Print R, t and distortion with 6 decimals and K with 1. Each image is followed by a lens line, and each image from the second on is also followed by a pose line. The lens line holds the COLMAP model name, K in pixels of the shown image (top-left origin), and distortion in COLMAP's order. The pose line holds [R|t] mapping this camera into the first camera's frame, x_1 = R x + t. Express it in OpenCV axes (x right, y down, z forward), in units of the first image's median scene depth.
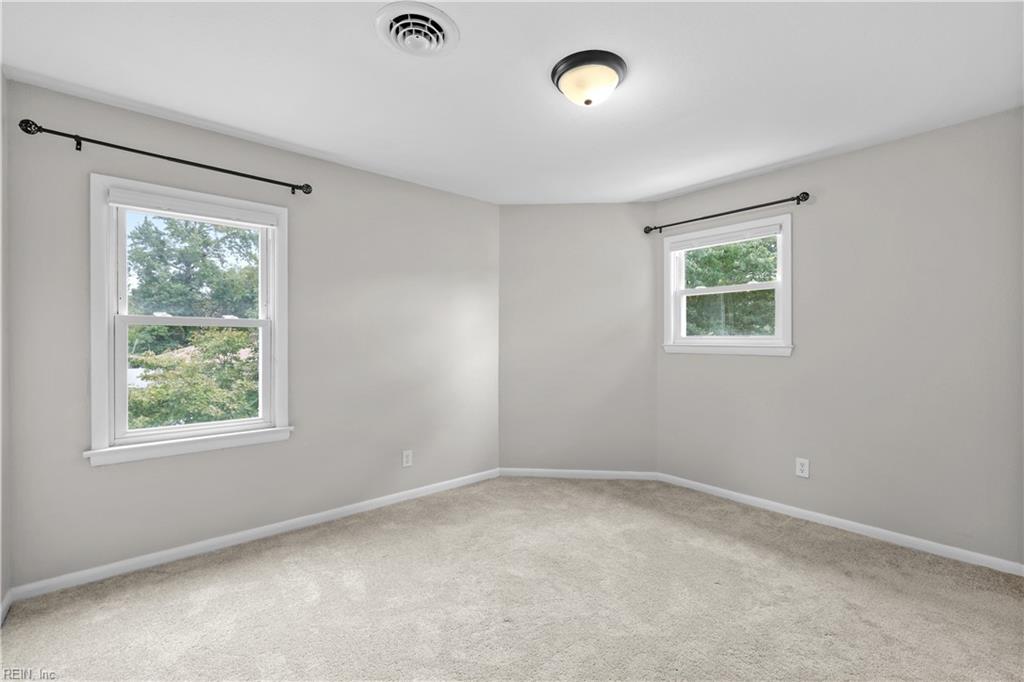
lens RADIAL K [[434.0, 0, 516.1], [0, 434.0, 343.2], [0, 0, 1]] dist [-0.002598, 0.000800]
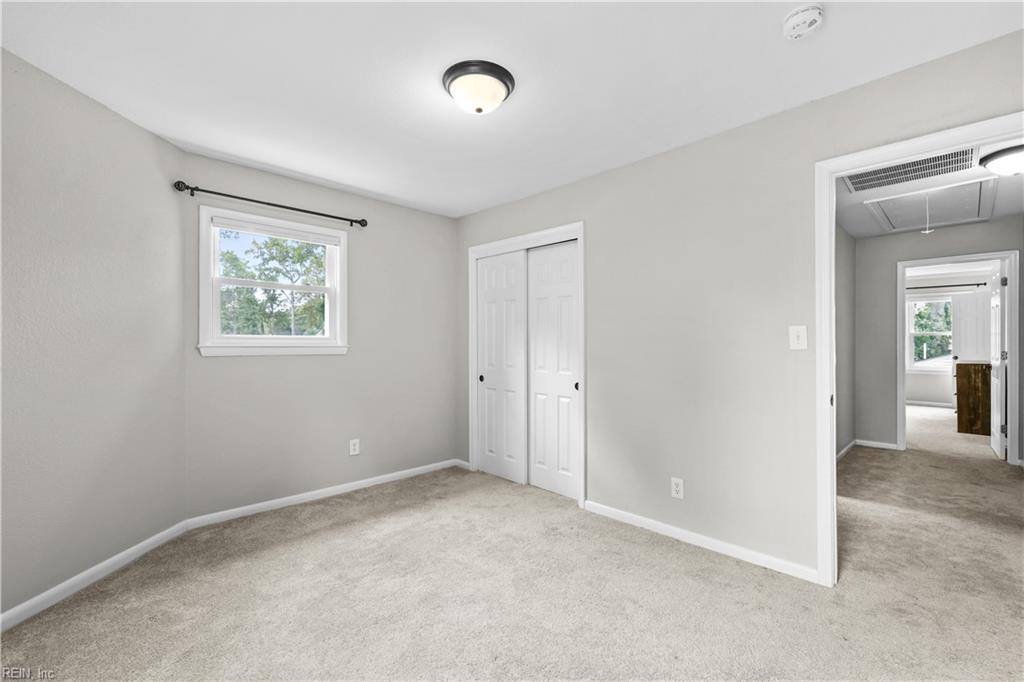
lens RADIAL K [[434.0, 0, 516.1], [0, 434.0, 340.3], [0, 0, 1]] dist [-0.002598, 0.000800]
pose [[-0.044954, 0.001631, 0.998988, -0.547152], [0.002875, 0.999995, -0.001503, -0.004527], [-0.998985, 0.002805, -0.044959, 0.598365]]
